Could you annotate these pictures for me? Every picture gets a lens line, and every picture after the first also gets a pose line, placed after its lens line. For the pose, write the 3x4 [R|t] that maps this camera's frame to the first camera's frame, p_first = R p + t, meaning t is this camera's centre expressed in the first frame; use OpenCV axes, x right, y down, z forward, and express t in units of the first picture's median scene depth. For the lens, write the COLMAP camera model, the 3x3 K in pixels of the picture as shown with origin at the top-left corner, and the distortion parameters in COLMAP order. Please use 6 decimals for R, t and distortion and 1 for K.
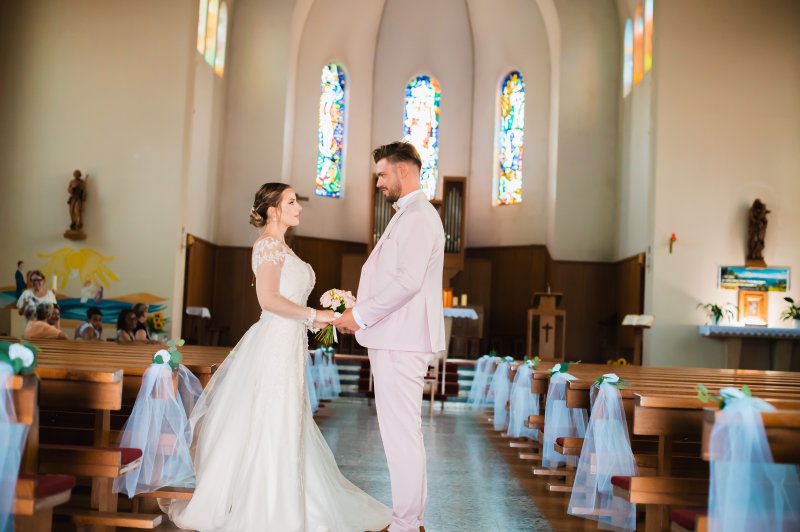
lens RADIAL K [[1176.2, 0, 400.0], [0, 1176.2, 266.0], [0, 0, 1]] dist [-0.127132, 0.019719]
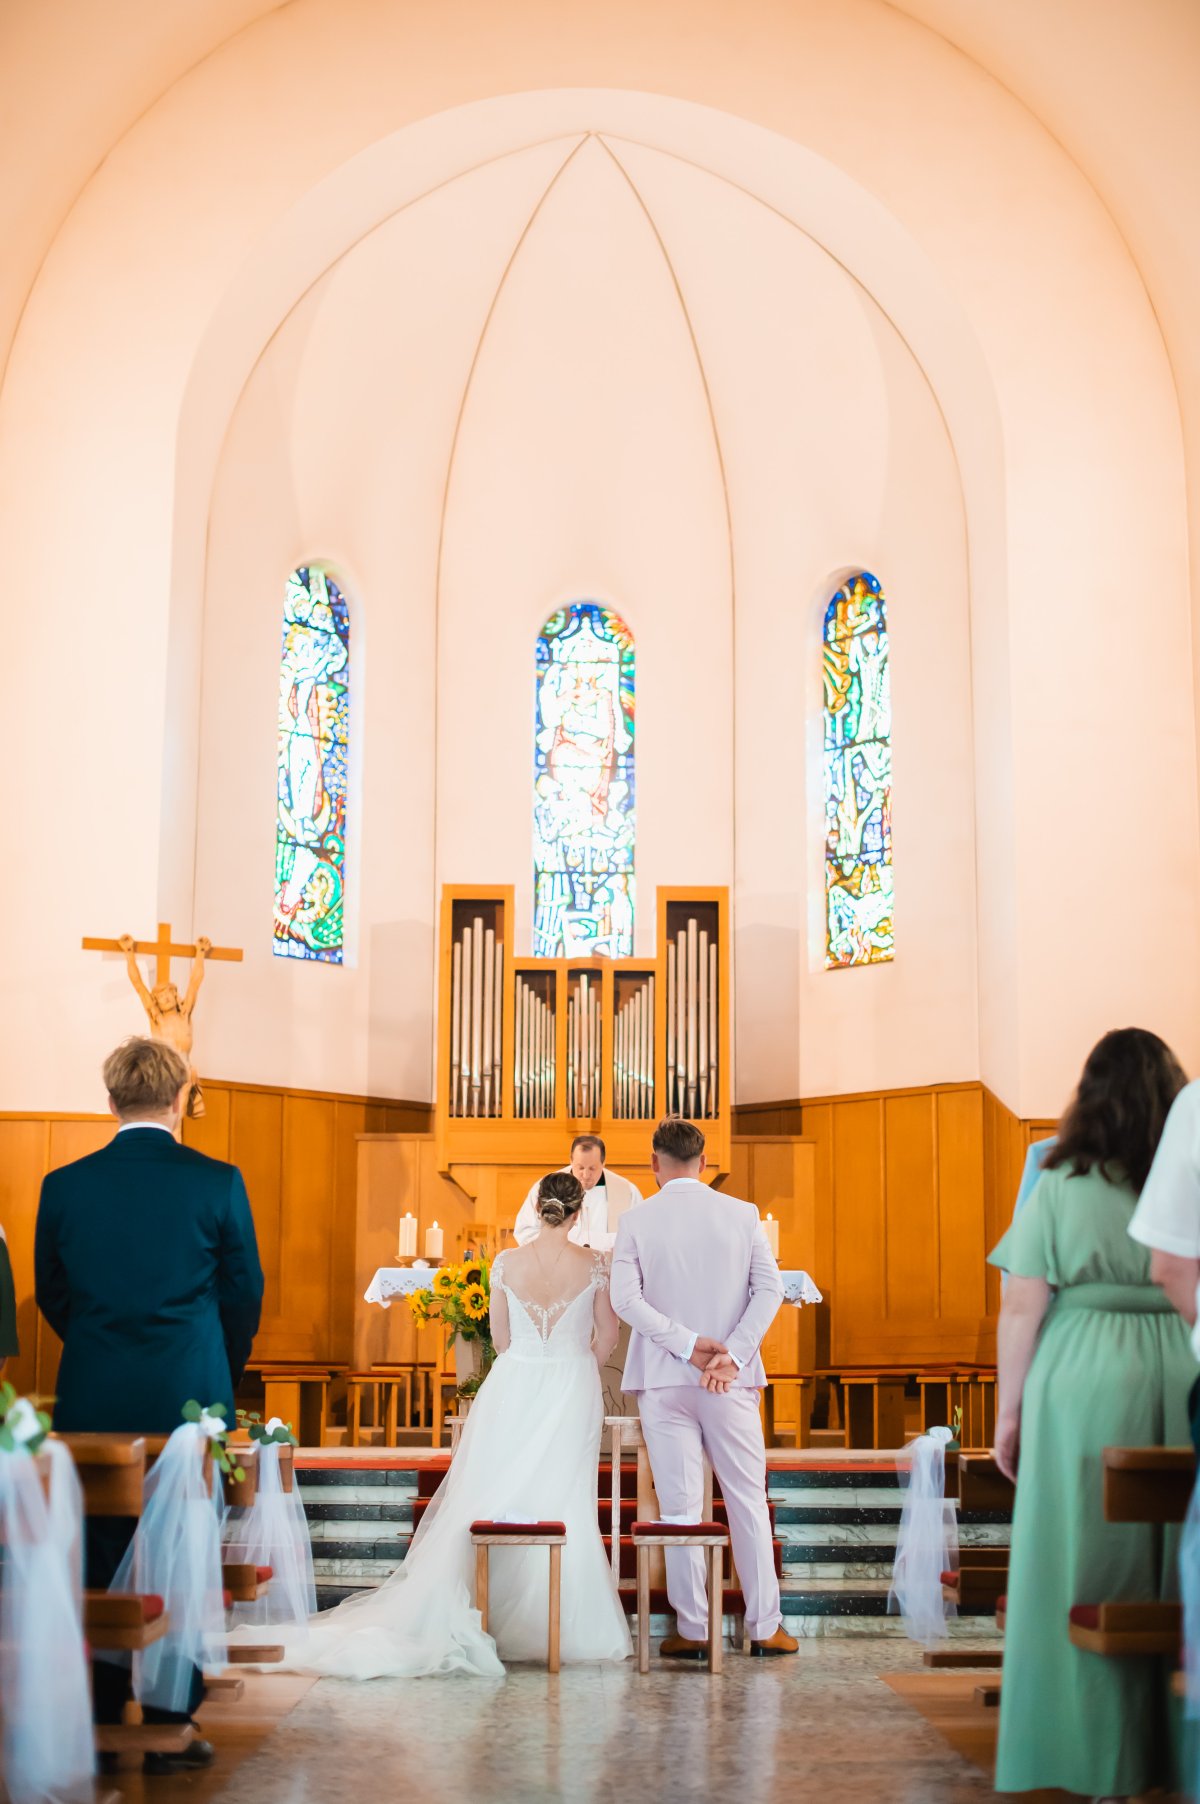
lens RADIAL K [[2708.9, 0, 600.0], [0, 2708.9, 902.0], [0, 0, 1]] dist [-0.133159, 0.029936]
pose [[0.998909, -0.032380, 0.033665, -0.006723], [0.036249, 0.991927, -0.121517, 0.026454], [-0.029458, 0.122605, 0.992018, 0.341551]]
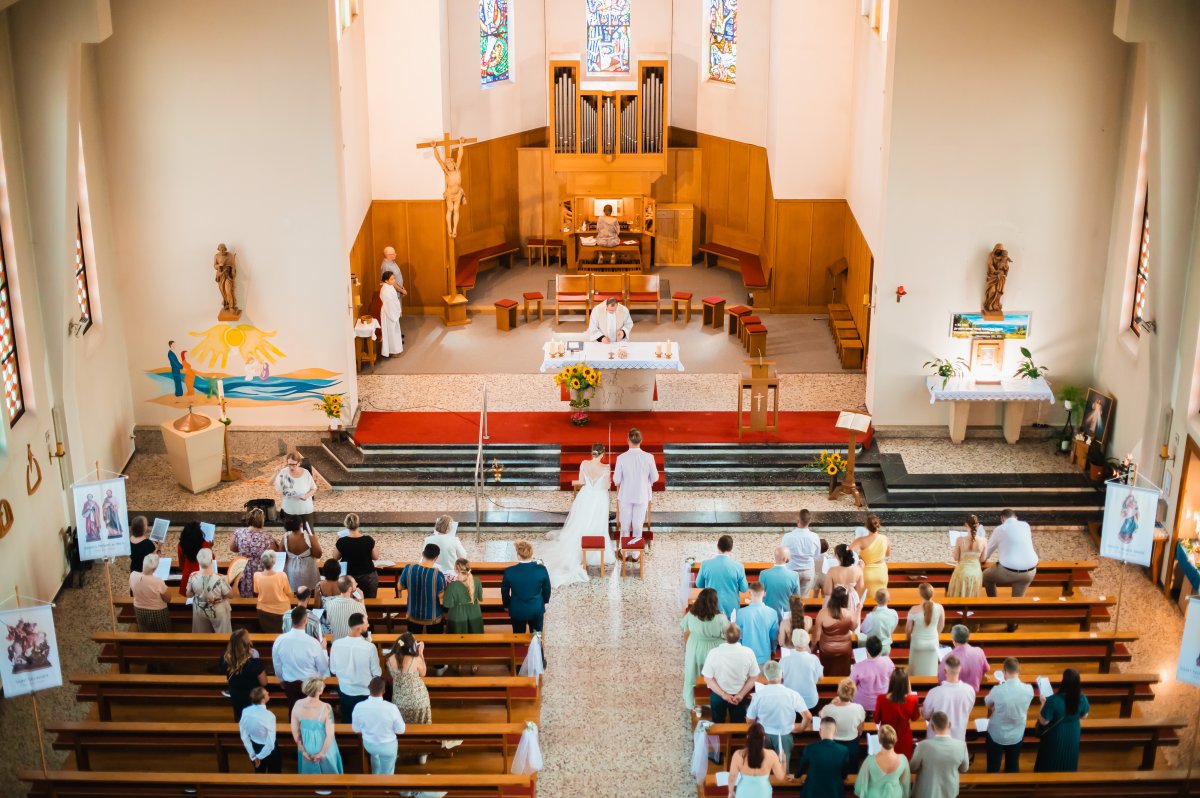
lens RADIAL K [[1801.9, 0, 600.0], [0, 1801.9, 399.0], [0, 0, 1]] dist [-0.133159, 0.029936]
pose [[0.998868, -0.047535, -0.002016, 0.002932], [0.043460, 0.894349, 0.445255, -0.563596], [-0.019362, -0.444838, 0.895402, -0.258013]]
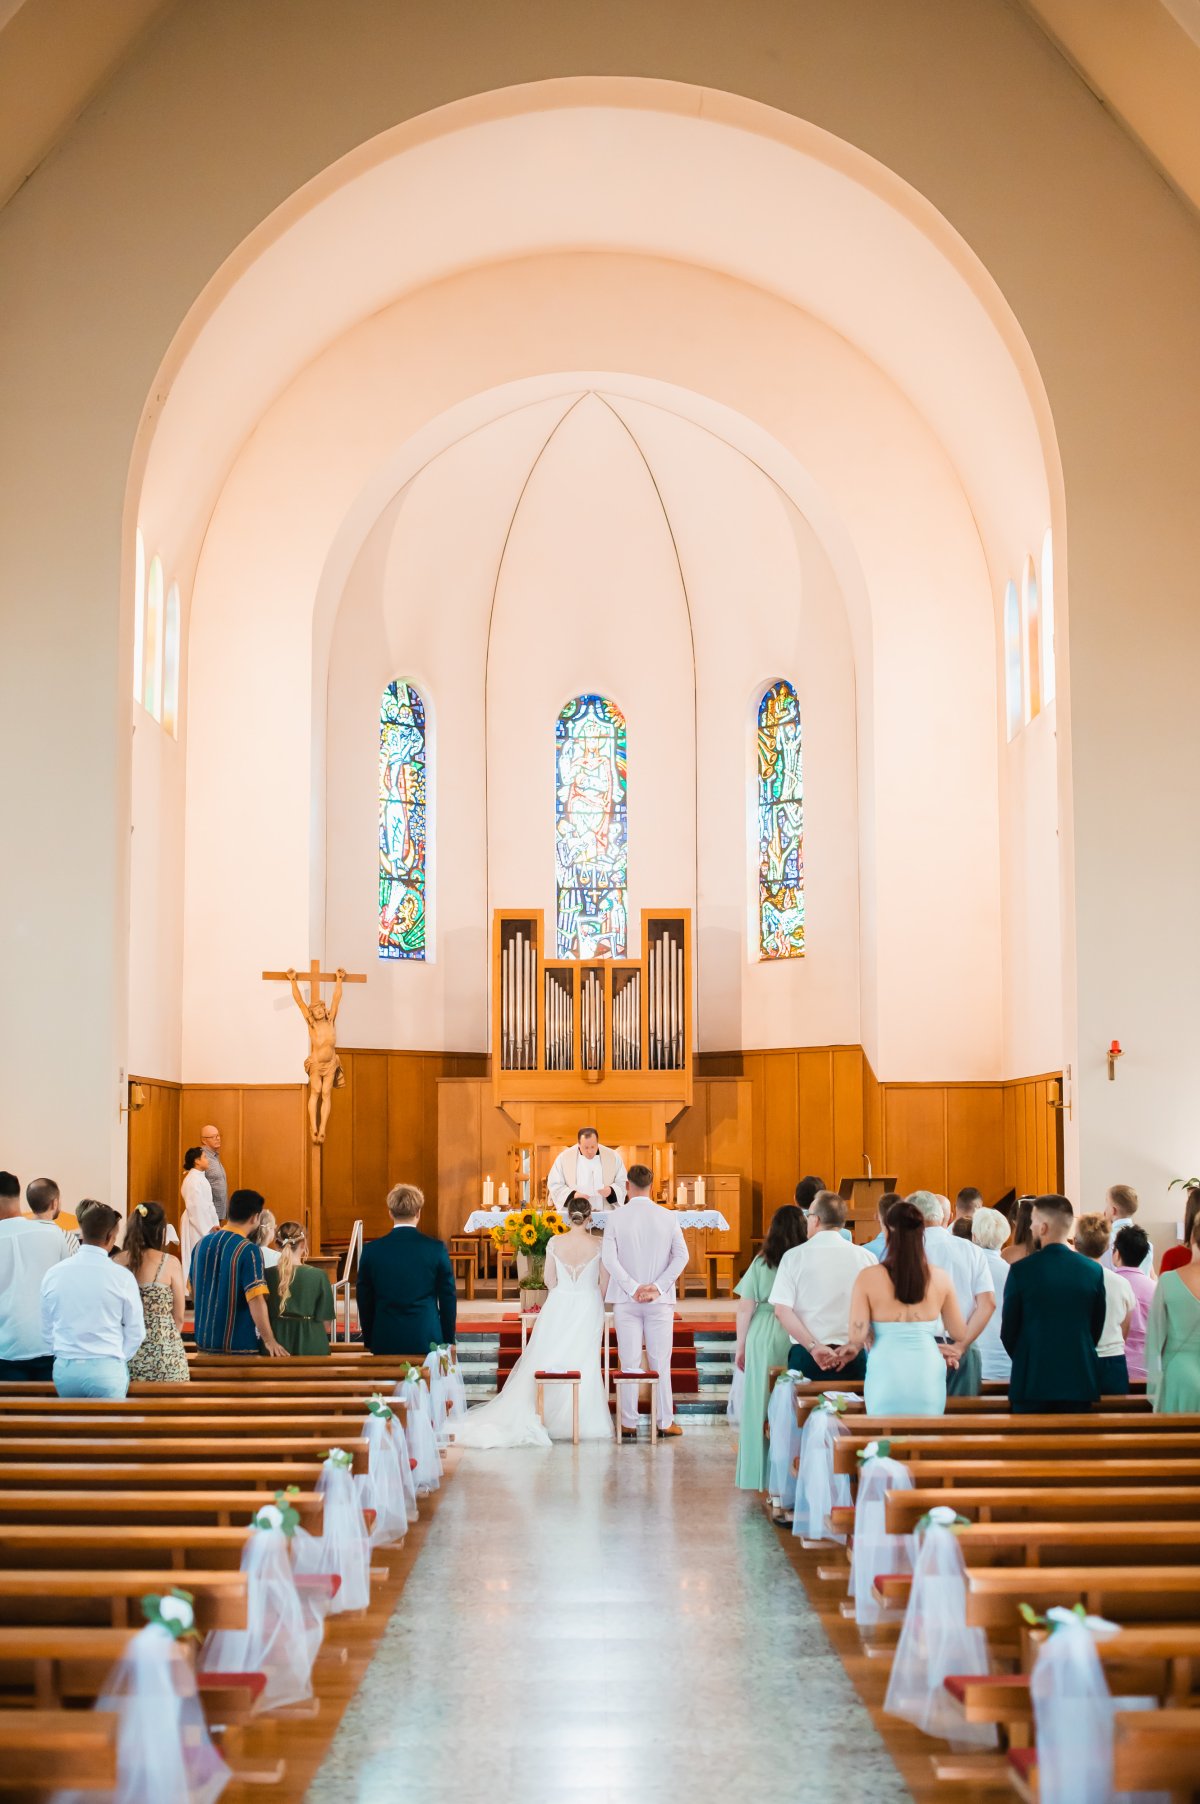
lens RADIAL K [[2708.9, 0, 600.0], [0, 2708.9, 902.0], [0, 0, 1]] dist [-0.133159, 0.029936]
pose [[0.998693, -0.045048, 0.024137, -0.009182], [0.045947, 0.998218, -0.038082, -0.051839], [-0.022378, 0.039141, 0.998983, -0.136796]]
